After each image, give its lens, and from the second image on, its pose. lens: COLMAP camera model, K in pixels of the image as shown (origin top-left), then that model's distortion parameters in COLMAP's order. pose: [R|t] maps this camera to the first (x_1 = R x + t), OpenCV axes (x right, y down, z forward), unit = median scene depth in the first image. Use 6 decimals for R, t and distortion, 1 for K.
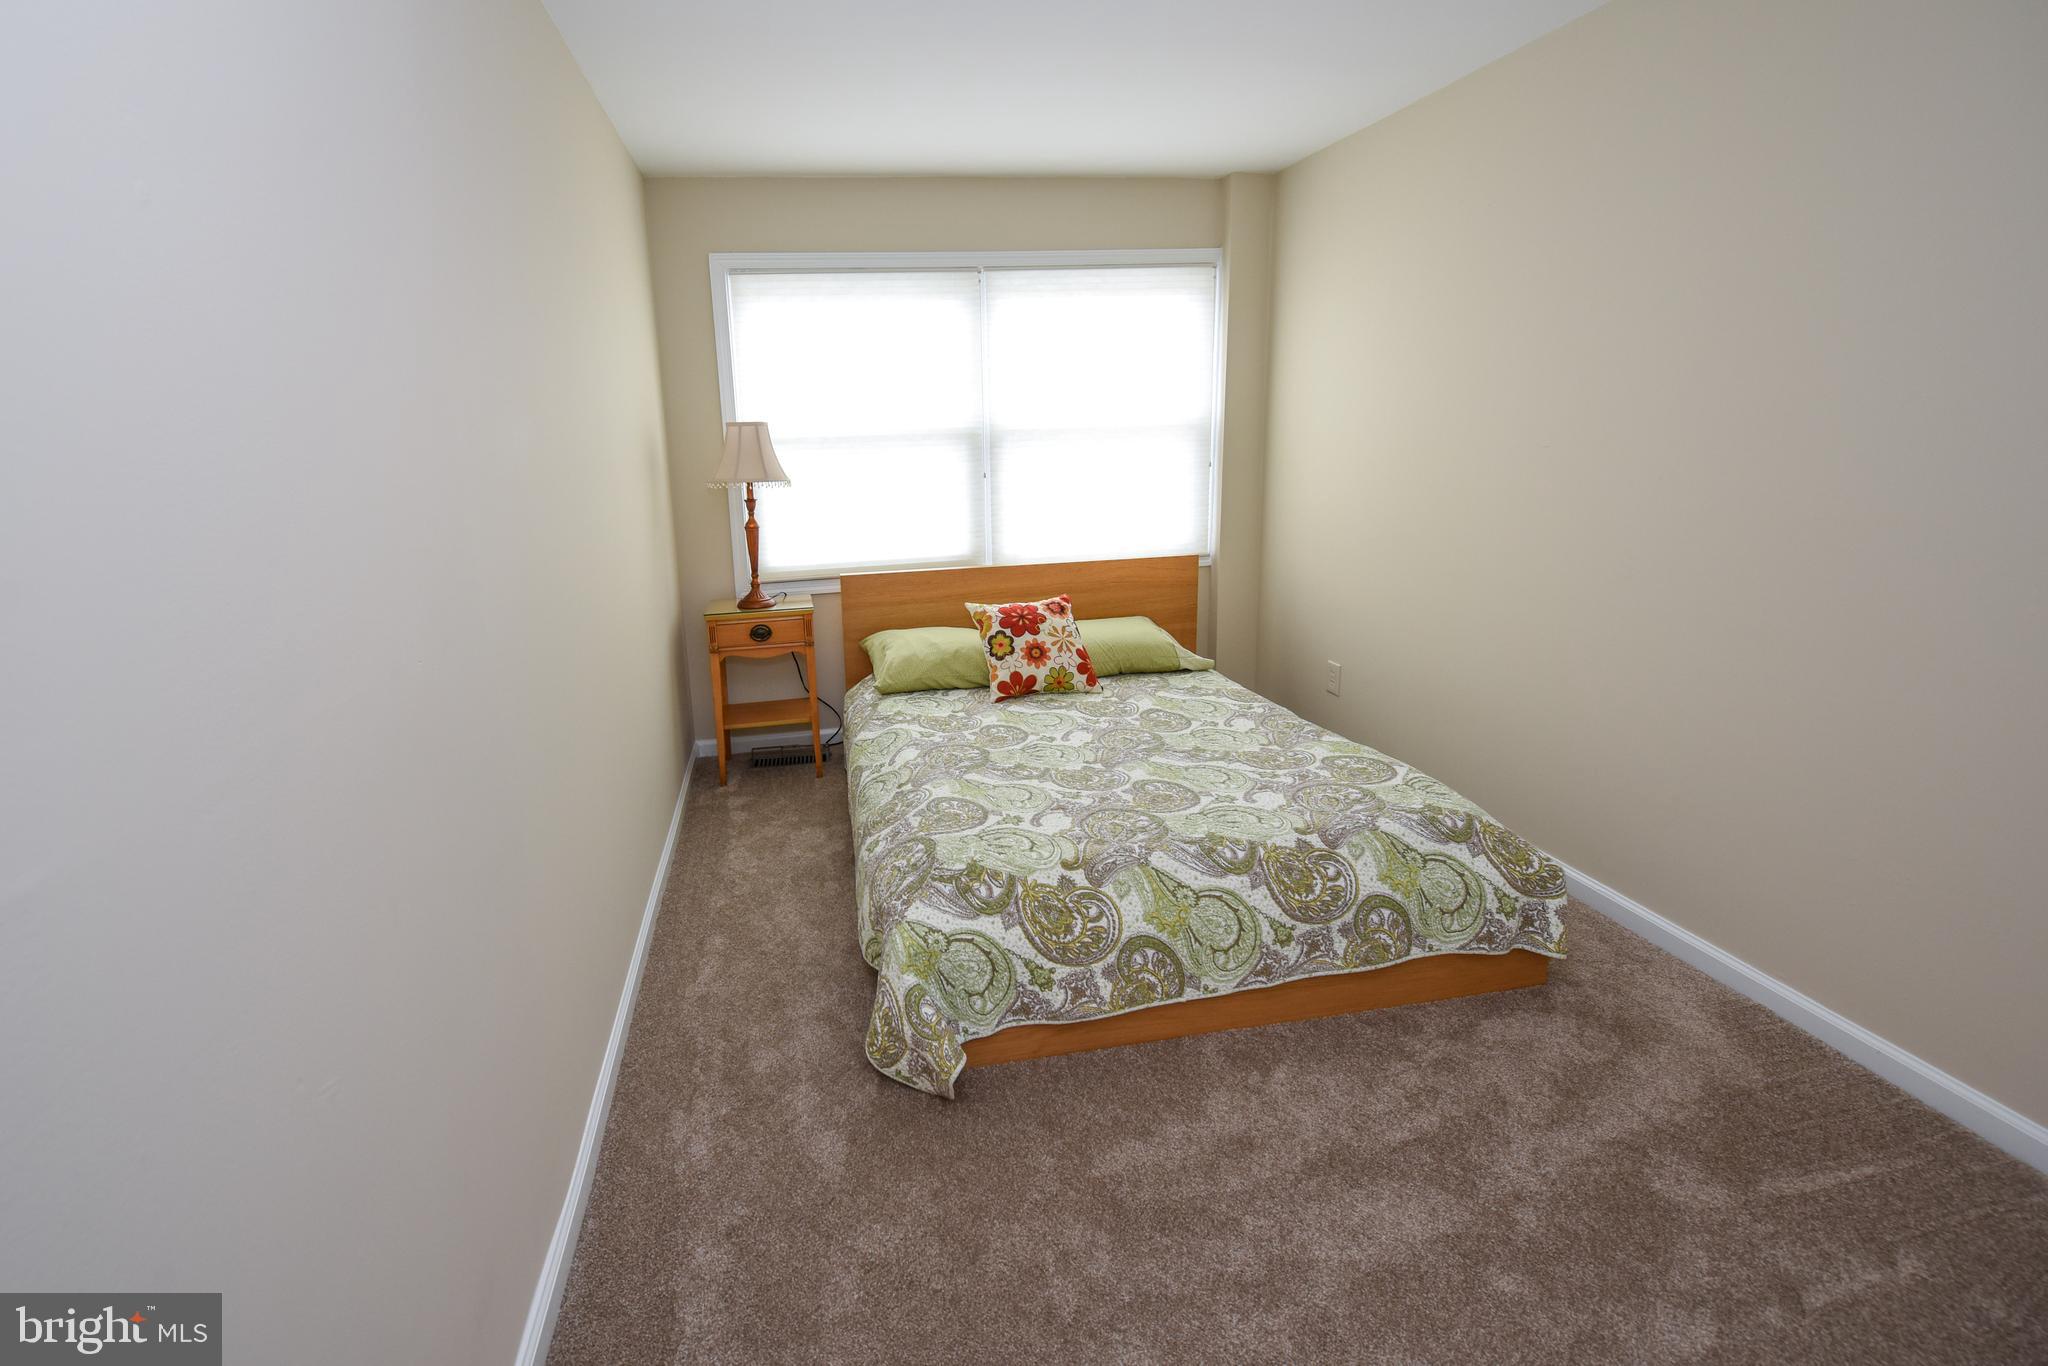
lens RADIAL K [[882.8, 0, 1022.7], [0, 882.8, 678.2], [0, 0, 1]] dist [-0.018274, -0.000212]
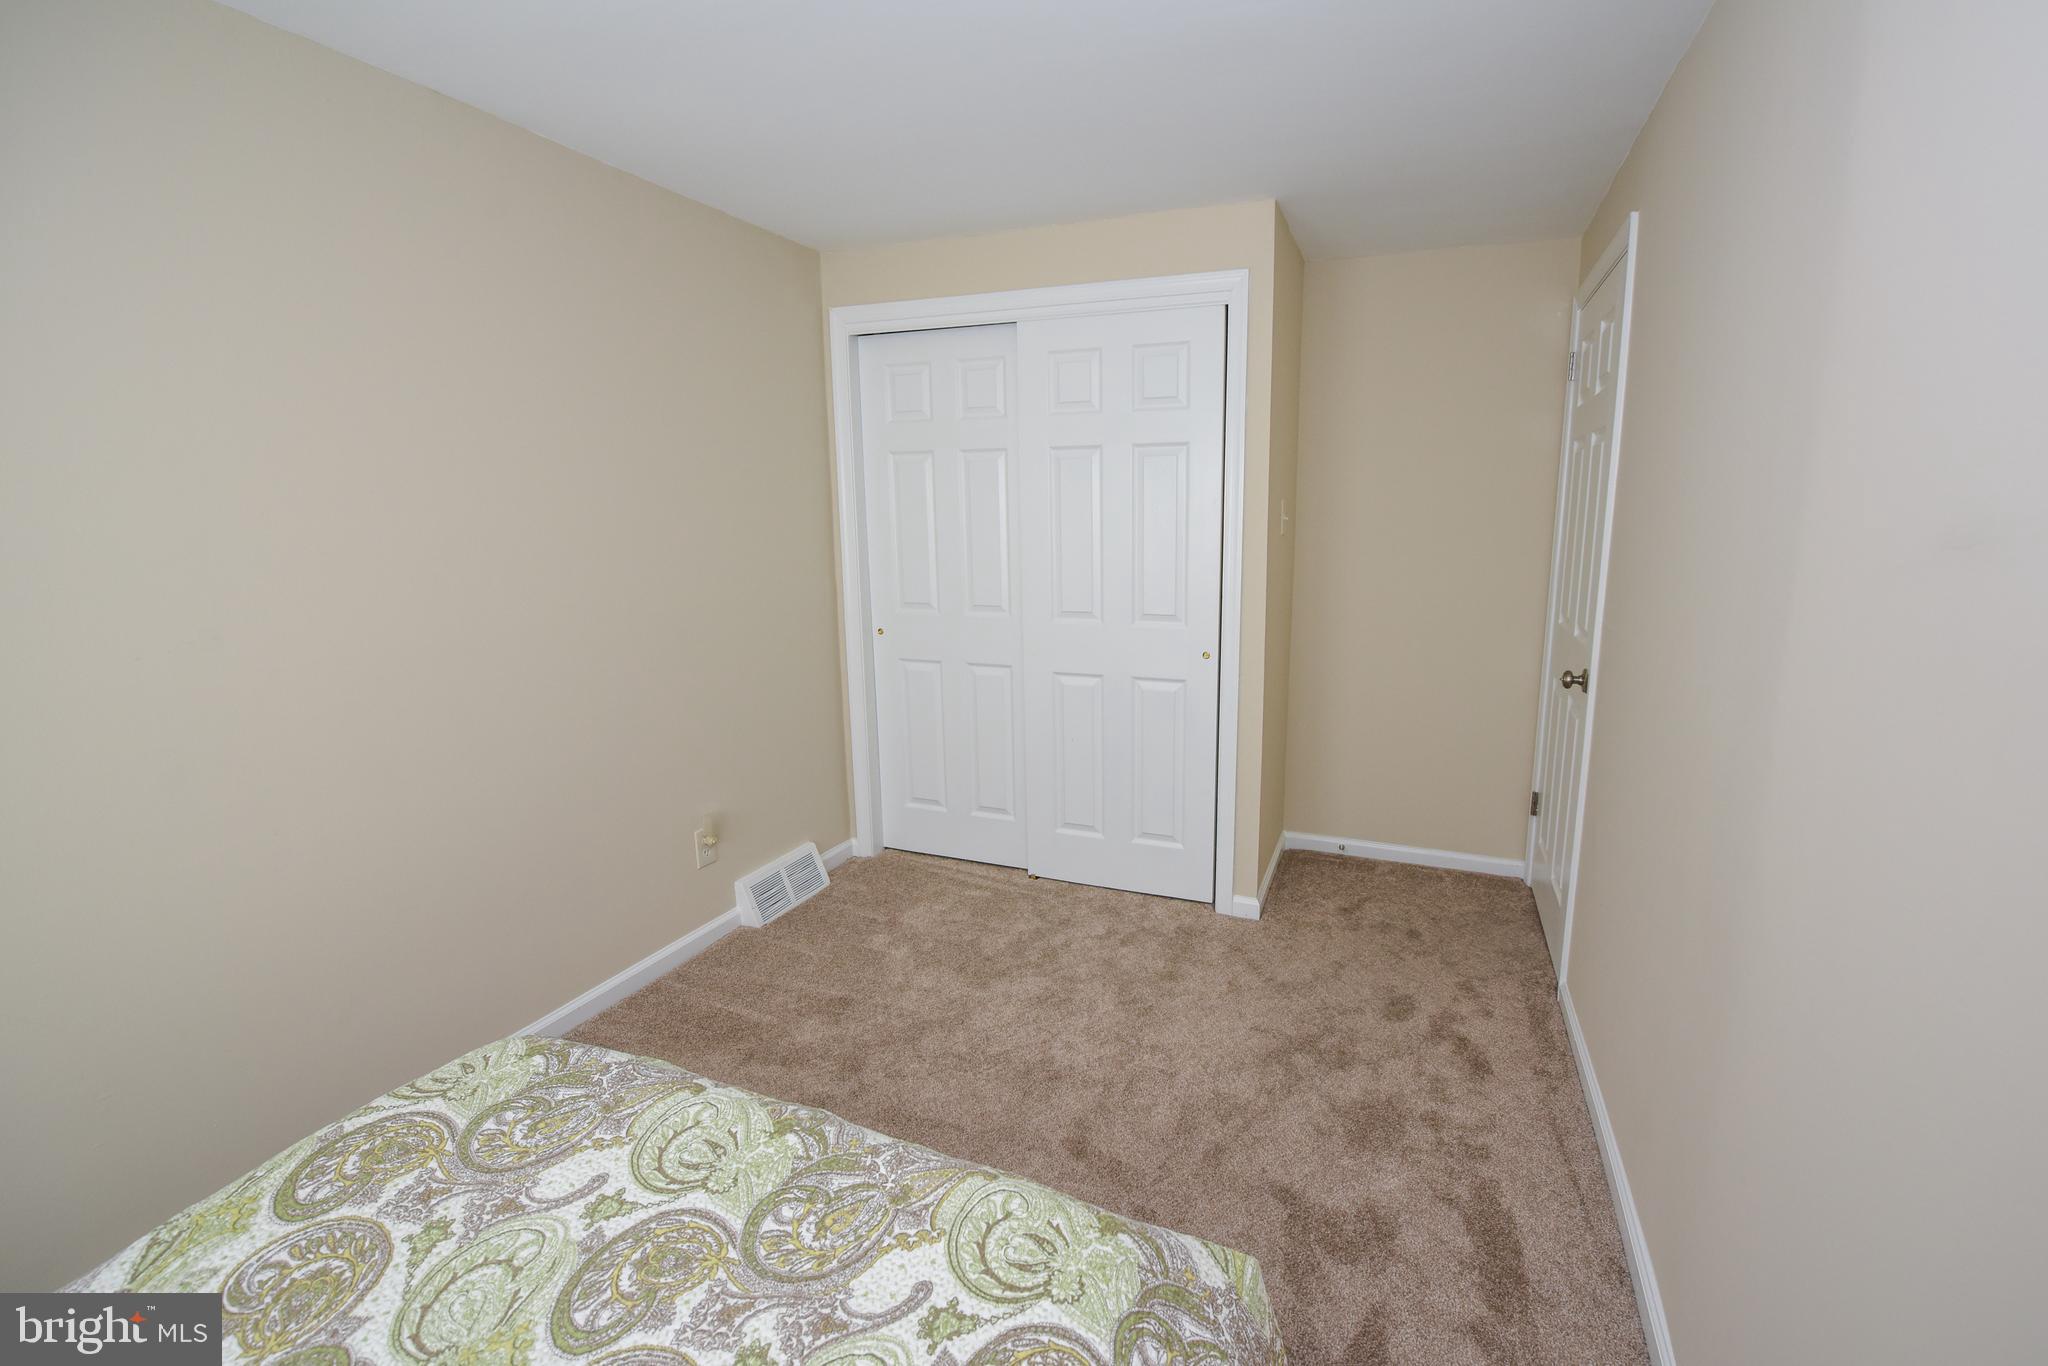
lens RADIAL K [[882.8, 0, 1023.7], [0, 882.8, 682.2], [0, 0, 1]] dist [-0.018274, -0.000212]
pose [[-0.772999, -0.084621, 0.628738, -0.308181], [0.205927, 0.903932, 0.374835, -0.328408], [-0.600055, 0.419221, -0.681313, 1.067903]]
